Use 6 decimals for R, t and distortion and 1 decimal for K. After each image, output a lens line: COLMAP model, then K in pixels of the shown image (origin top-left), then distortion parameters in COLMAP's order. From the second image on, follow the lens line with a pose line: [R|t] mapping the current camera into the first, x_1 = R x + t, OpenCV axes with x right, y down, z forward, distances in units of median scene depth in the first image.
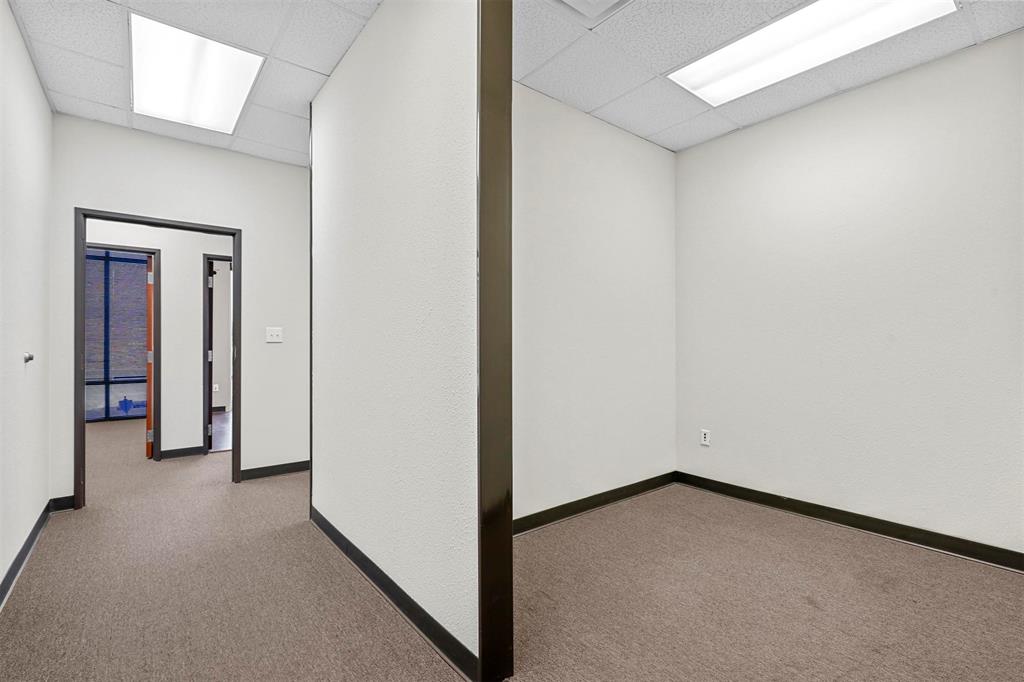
lens RADIAL K [[468.6, 0, 518.7], [0, 468.6, 348.1], [0, 0, 1]] dist [0.007048, -0.000990]
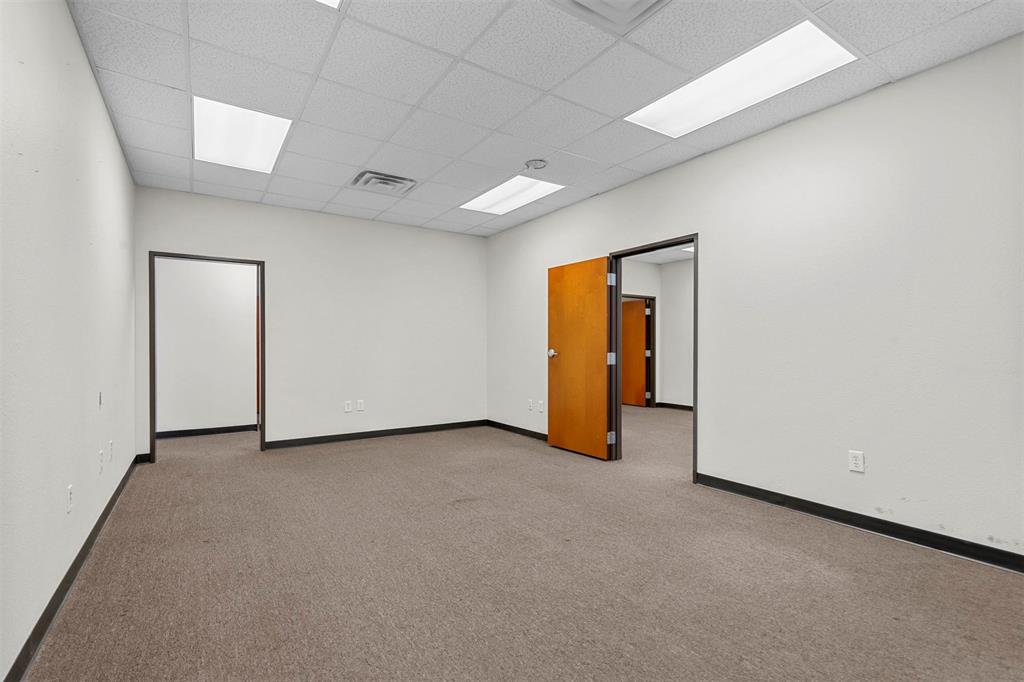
lens RADIAL K [[468.6, 0, 516.6], [0, 468.6, 341.4], [0, 0, 1]] dist [0.007048, -0.000990]
pose [[0.996777, -0.004563, -0.080097, 0.139161], [0.002718, 0.999729, -0.023134, 0.003155], [0.080181, 0.022842, 0.996519, -0.171896]]
